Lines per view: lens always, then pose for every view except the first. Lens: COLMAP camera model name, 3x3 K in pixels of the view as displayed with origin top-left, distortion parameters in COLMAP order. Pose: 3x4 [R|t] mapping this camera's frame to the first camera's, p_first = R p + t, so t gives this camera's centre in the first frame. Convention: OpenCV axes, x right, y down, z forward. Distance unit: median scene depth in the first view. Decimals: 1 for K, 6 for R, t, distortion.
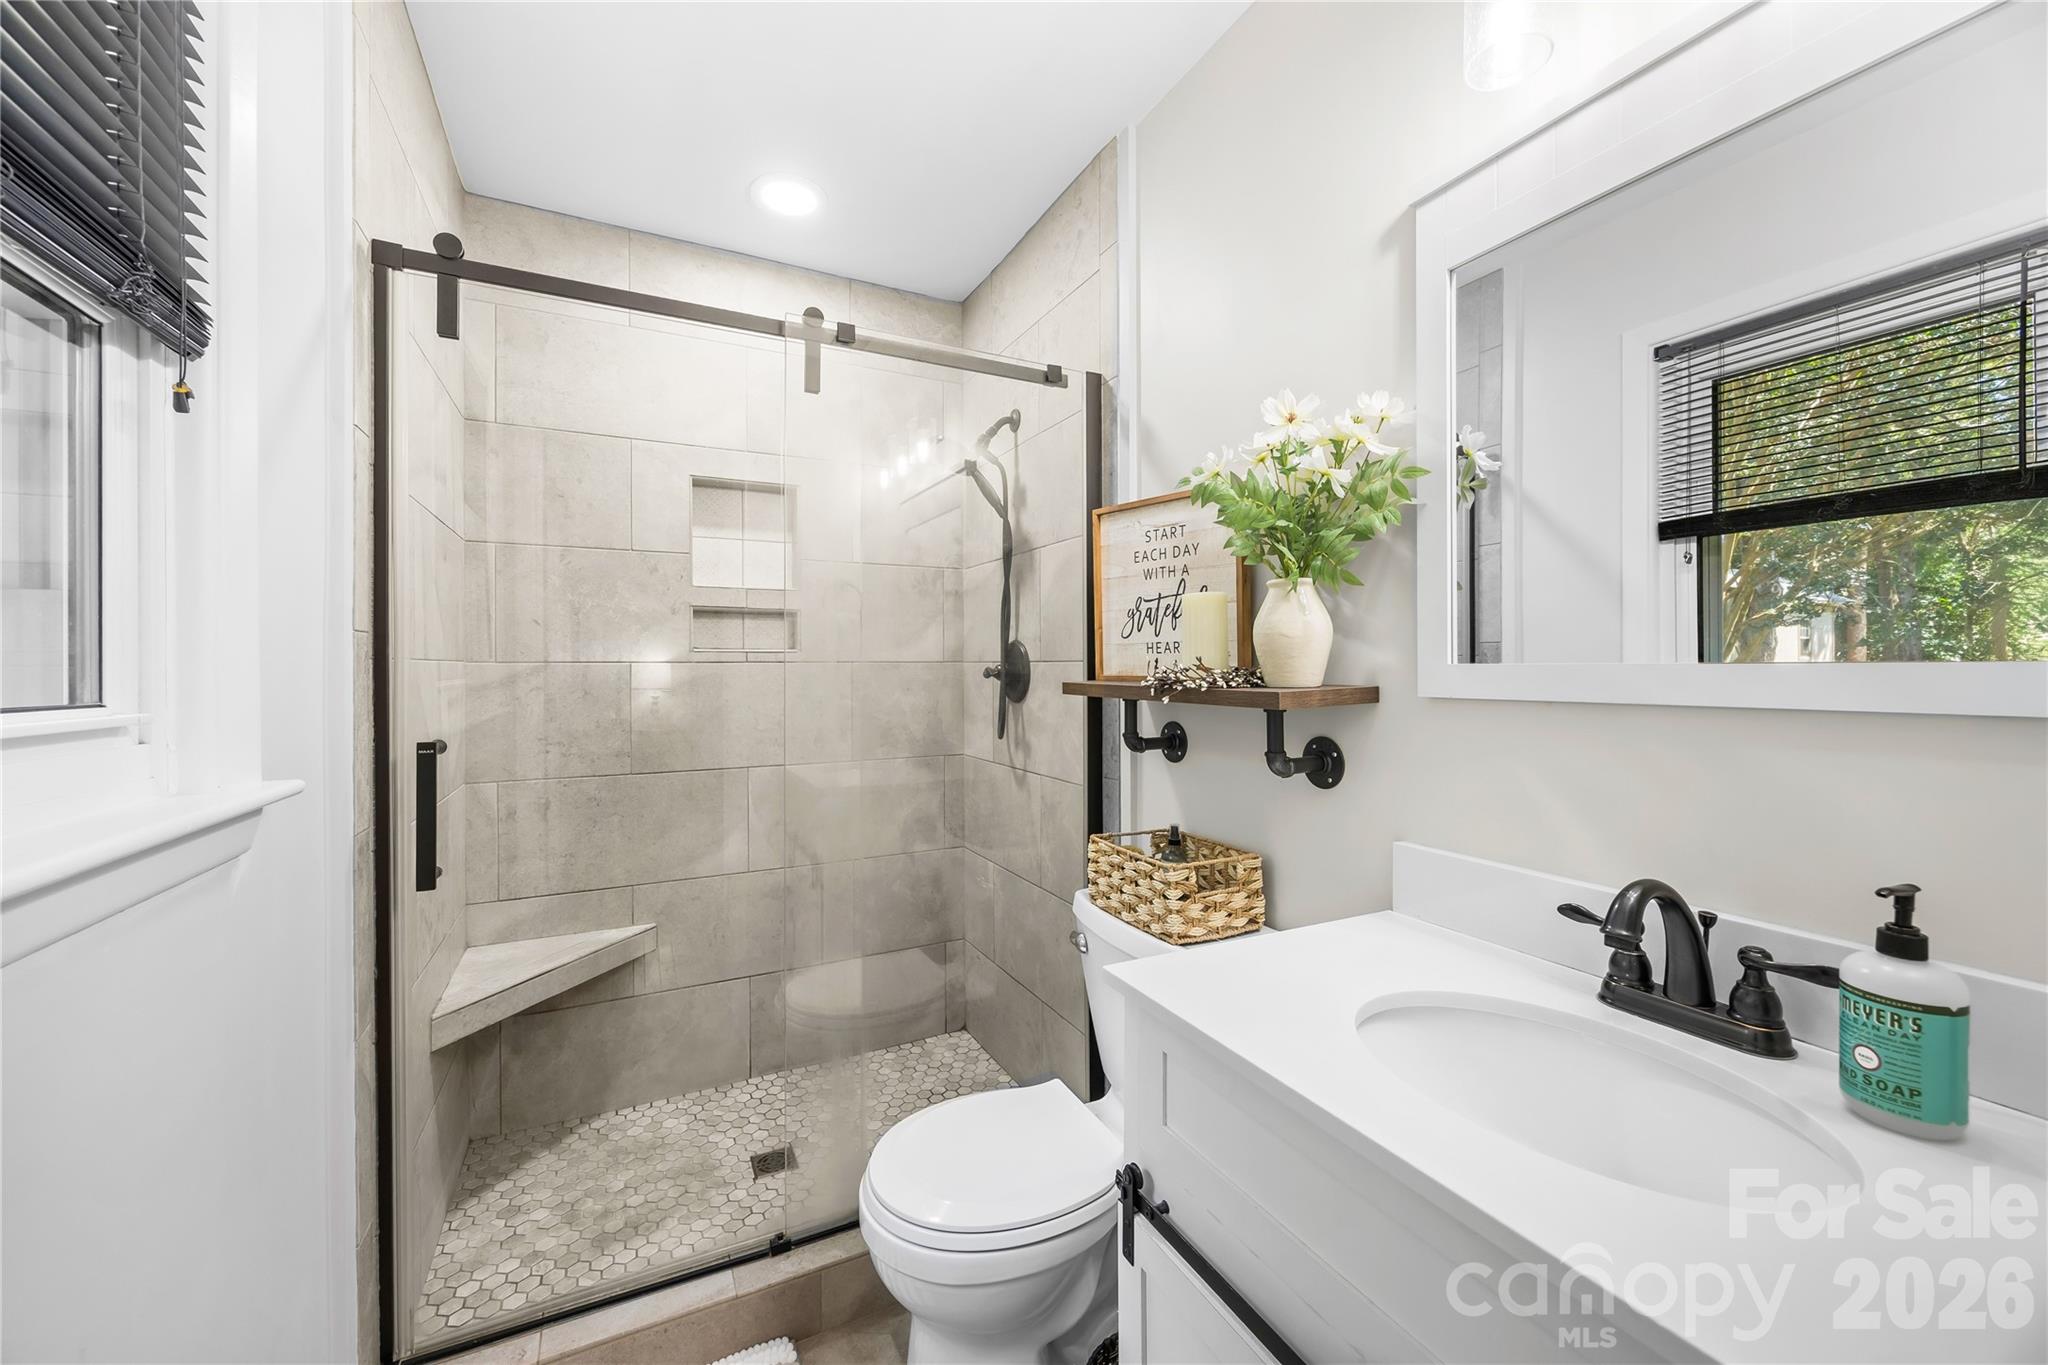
lens RADIAL K [[790.6, 0, 1028.0], [0, 790.6, 672.2], [0, 0, 1]] dist [-0.003792, -0.000315]
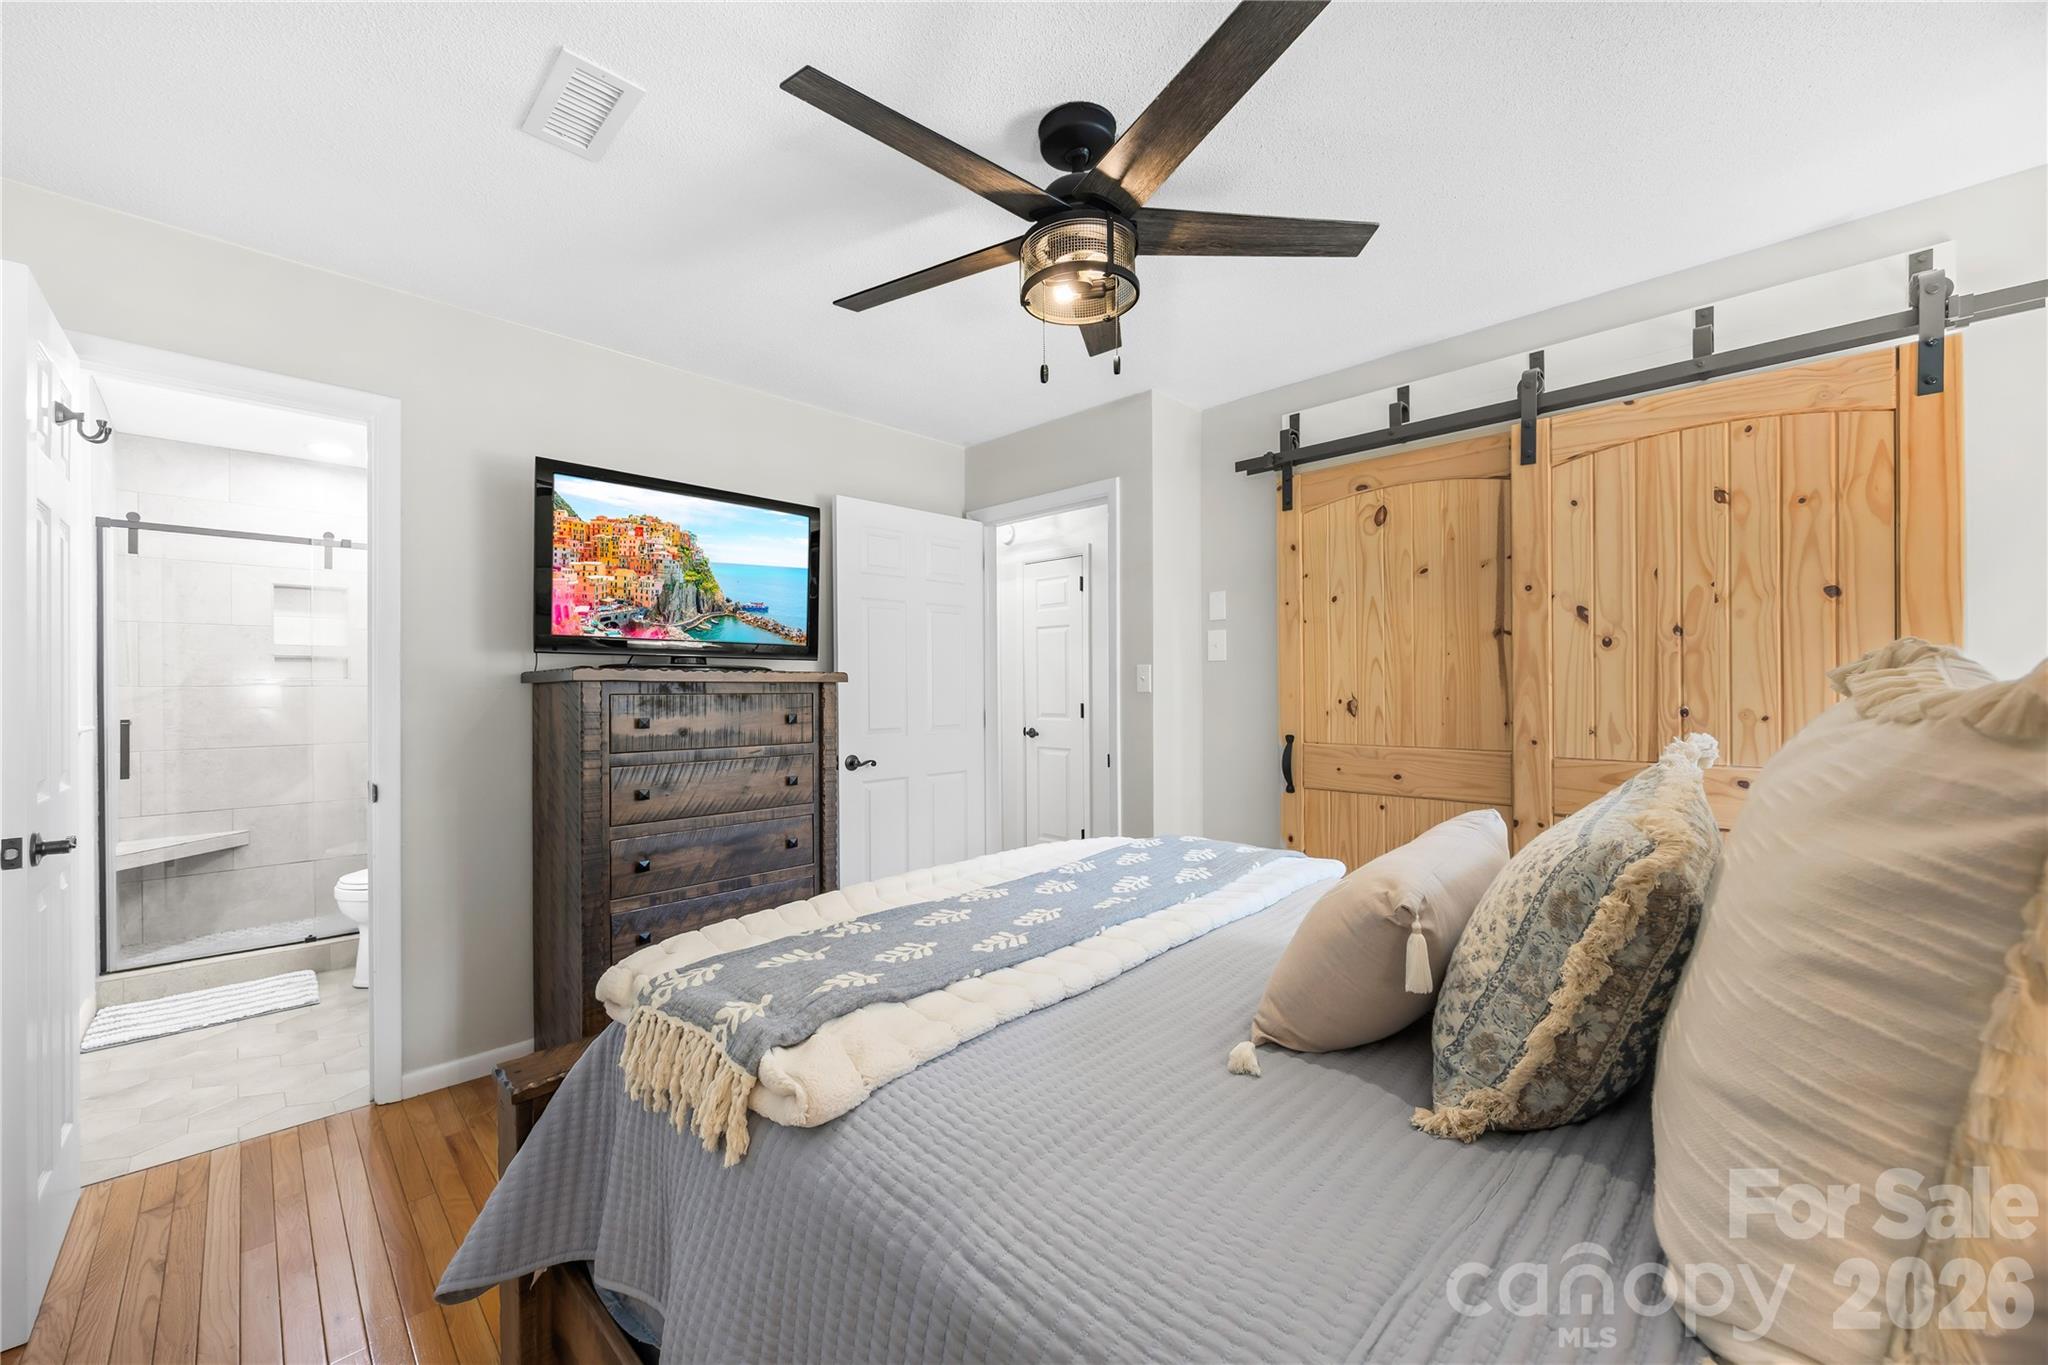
lens RADIAL K [[790.6, 0, 1028.7], [0, 790.6, 691.4], [0, 0, 1]] dist [-0.003792, -0.000315]
pose [[0.950810, -0.005034, 0.309733, 0.948442], [0.005907, 0.999981, -0.001880, 0.018078], [-0.309718, 0.003617, 0.950822, -1.798383]]
